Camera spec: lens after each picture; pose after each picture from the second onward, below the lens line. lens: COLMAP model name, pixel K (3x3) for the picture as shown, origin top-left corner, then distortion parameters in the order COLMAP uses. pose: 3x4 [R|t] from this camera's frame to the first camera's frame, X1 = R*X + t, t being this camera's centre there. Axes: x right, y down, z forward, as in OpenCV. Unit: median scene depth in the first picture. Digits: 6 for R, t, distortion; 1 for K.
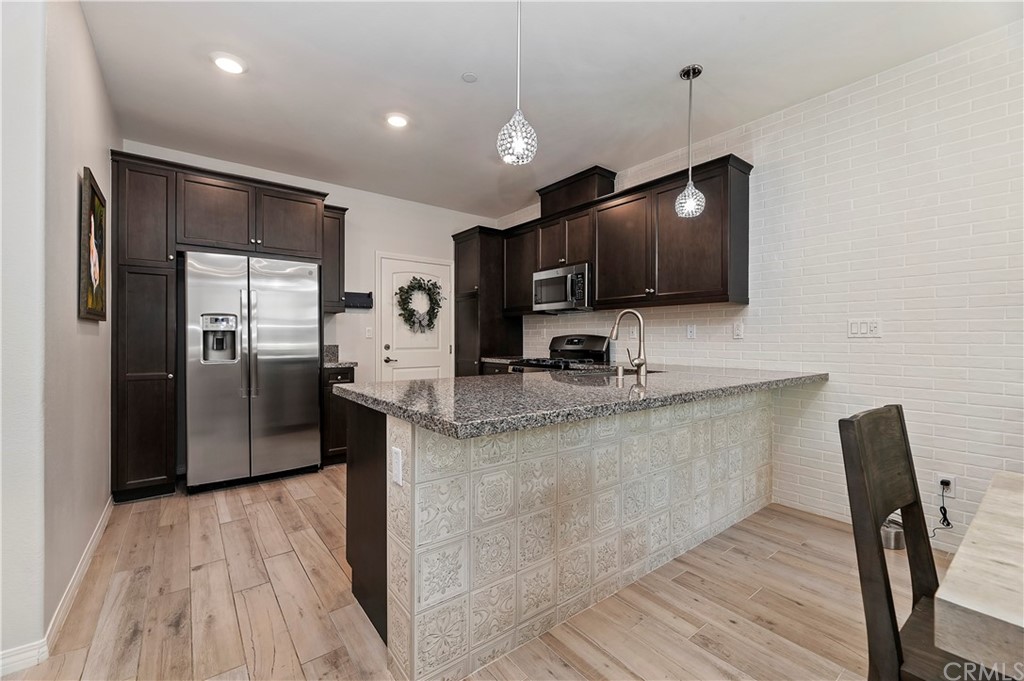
lens RADIAL K [[424.4, 0, 514.5], [0, 424.4, 342.0], [0, 0, 1]] dist [0.000175, 0.001162]
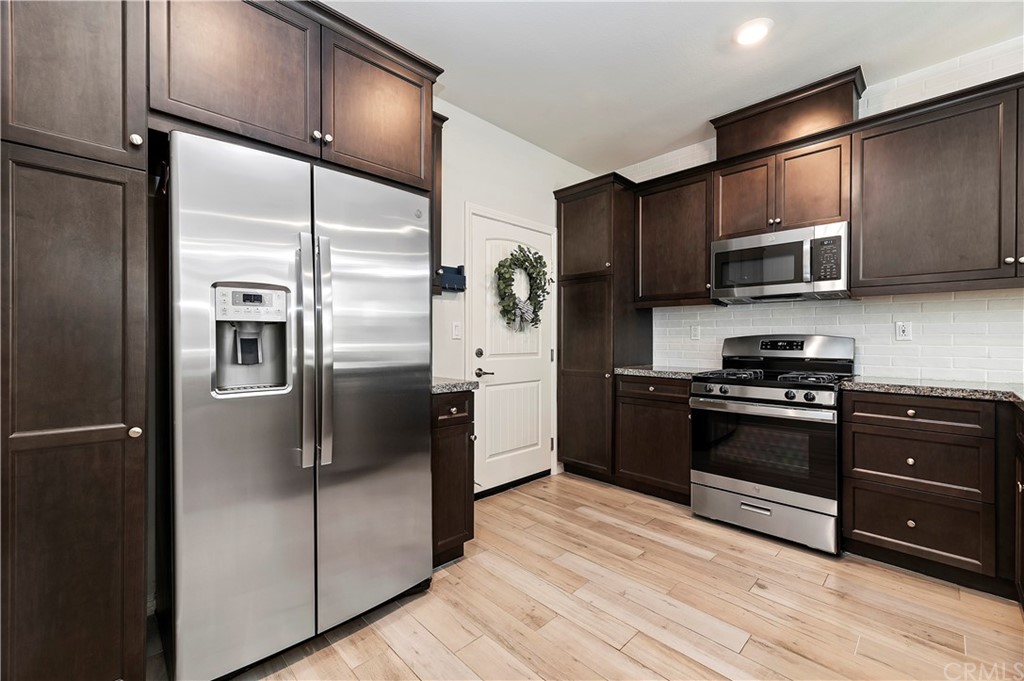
lens RADIAL K [[424.4, 0, 517.2], [0, 424.4, 343.4], [0, 0, 1]] dist [0.000175, 0.001162]
pose [[0.991812, 0.001706, 0.127691, -0.390920], [-0.001790, 0.999998, 0.000546, -0.003614], [-0.127690, -0.000770, 0.991814, 0.430420]]
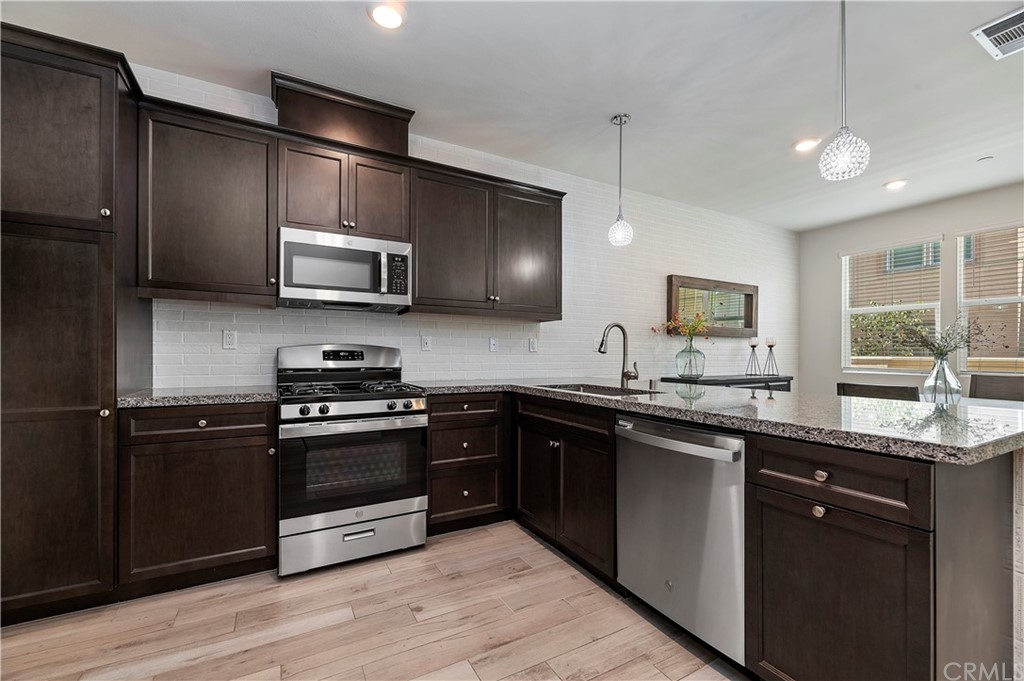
lens RADIAL K [[424.4, 0, 510.0], [0, 424.4, 354.0], [0, 0, 1]] dist [0.000175, 0.001162]
pose [[0.154591, -0.003117, 0.987974, -0.497332], [0.002771, 0.999992, 0.002722, -0.004423], [-0.987975, 0.002317, 0.154598, 0.723823]]
